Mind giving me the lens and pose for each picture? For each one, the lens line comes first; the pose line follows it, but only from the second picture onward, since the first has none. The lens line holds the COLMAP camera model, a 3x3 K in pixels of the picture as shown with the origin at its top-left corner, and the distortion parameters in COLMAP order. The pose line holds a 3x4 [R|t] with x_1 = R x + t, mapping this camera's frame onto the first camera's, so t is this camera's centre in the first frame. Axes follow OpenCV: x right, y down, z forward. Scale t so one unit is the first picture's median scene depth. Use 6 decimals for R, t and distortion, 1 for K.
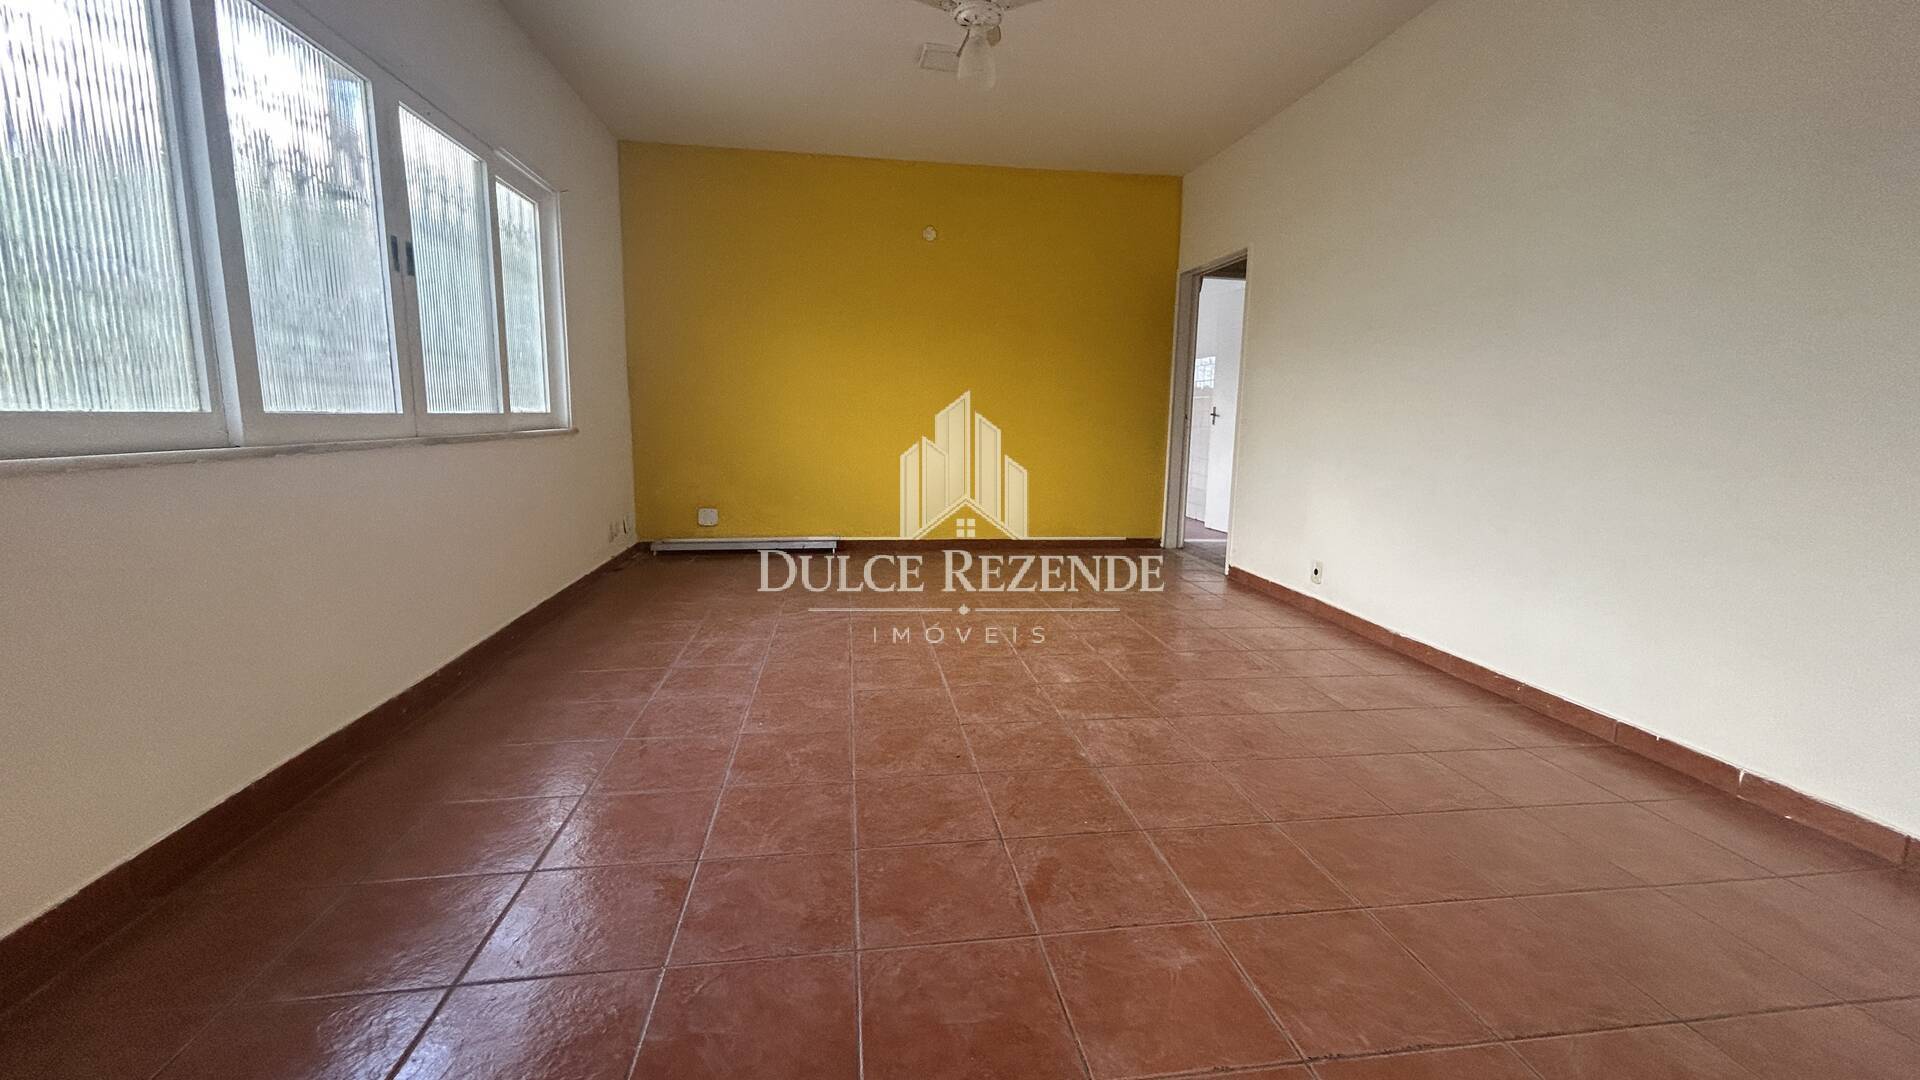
lens RADIAL K [[777.4, 0, 963.8], [0, 777.4, 534.5], [0, 0, 1]] dist [-0.002815, 0.000939]
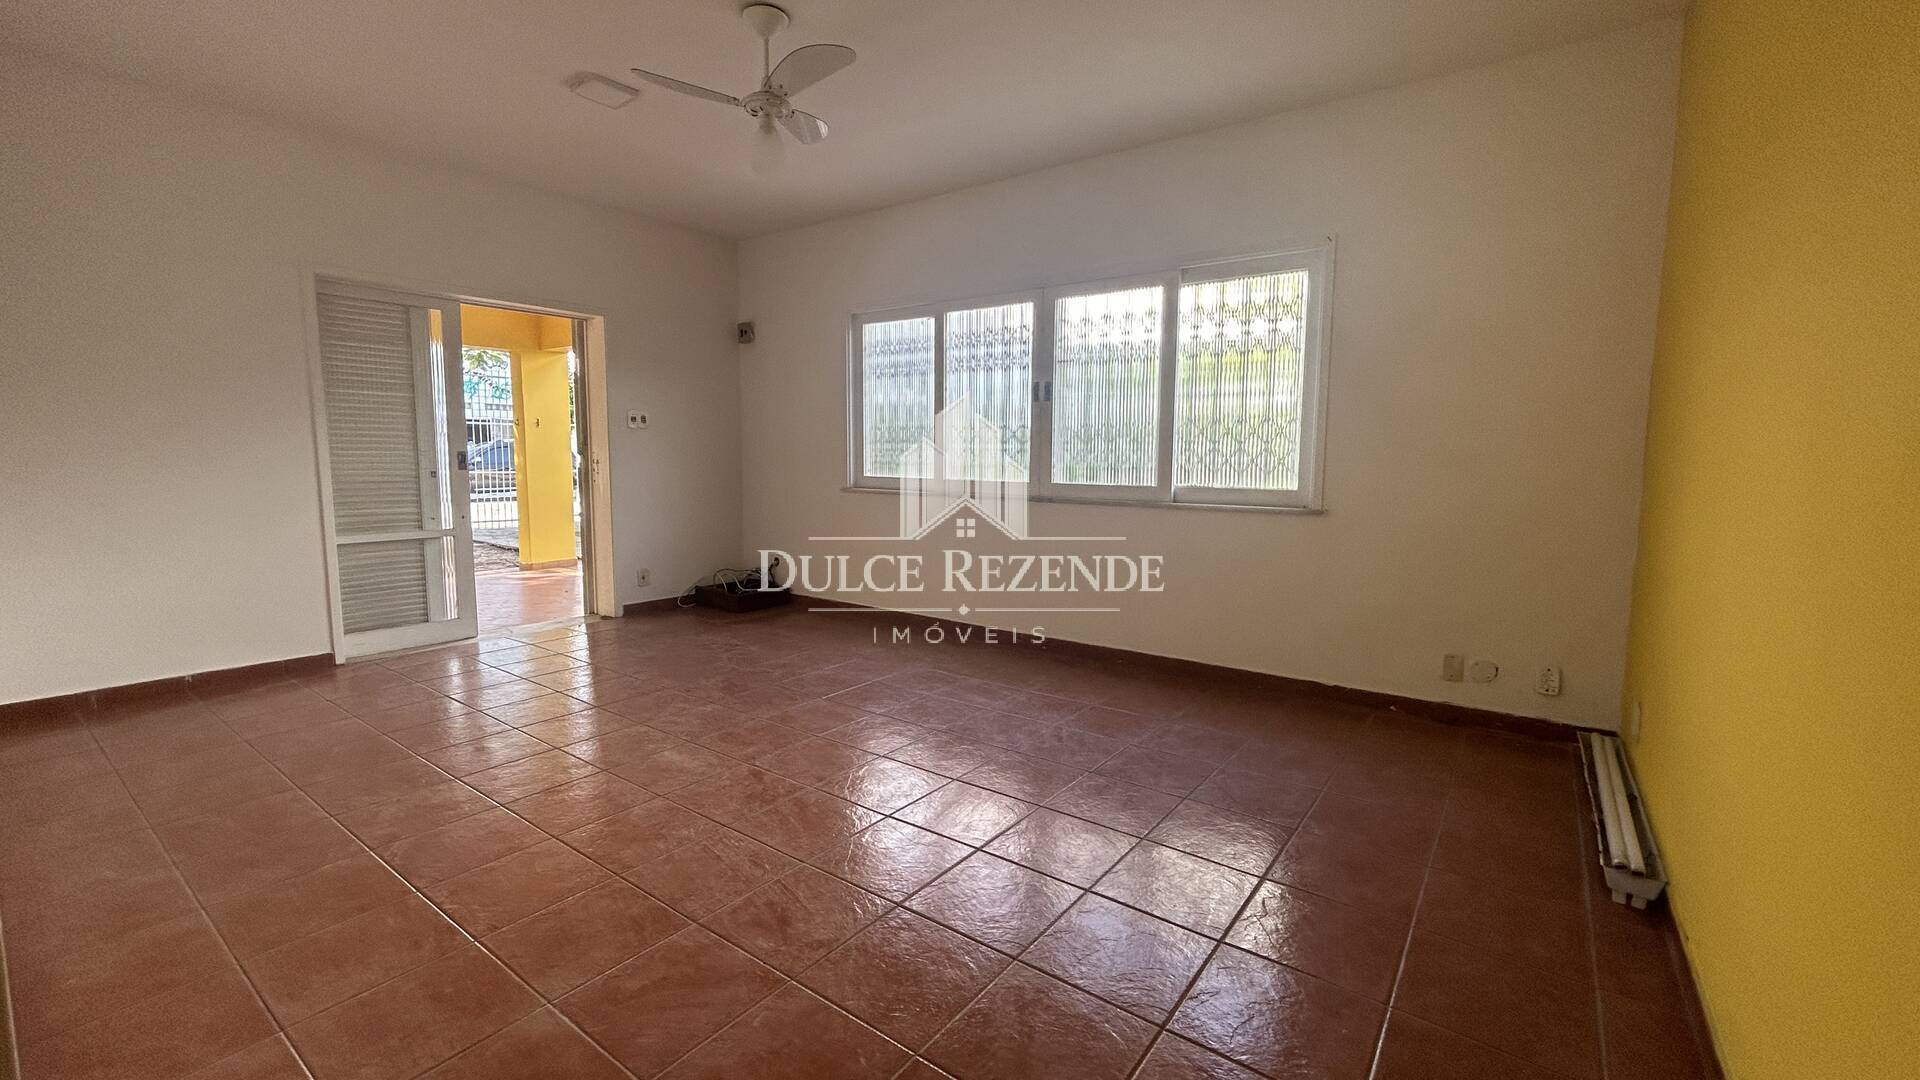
lens RADIAL K [[777.4, 0, 966.8], [0, 777.4, 540.3], [0, 0, 1]] dist [-0.002815, 0.000939]
pose [[-0.707022, 0.048012, -0.705560, 0.542893], [-0.130536, 0.971689, 0.196928, -0.314397], [0.695040, 0.231333, -0.680738, 1.873036]]
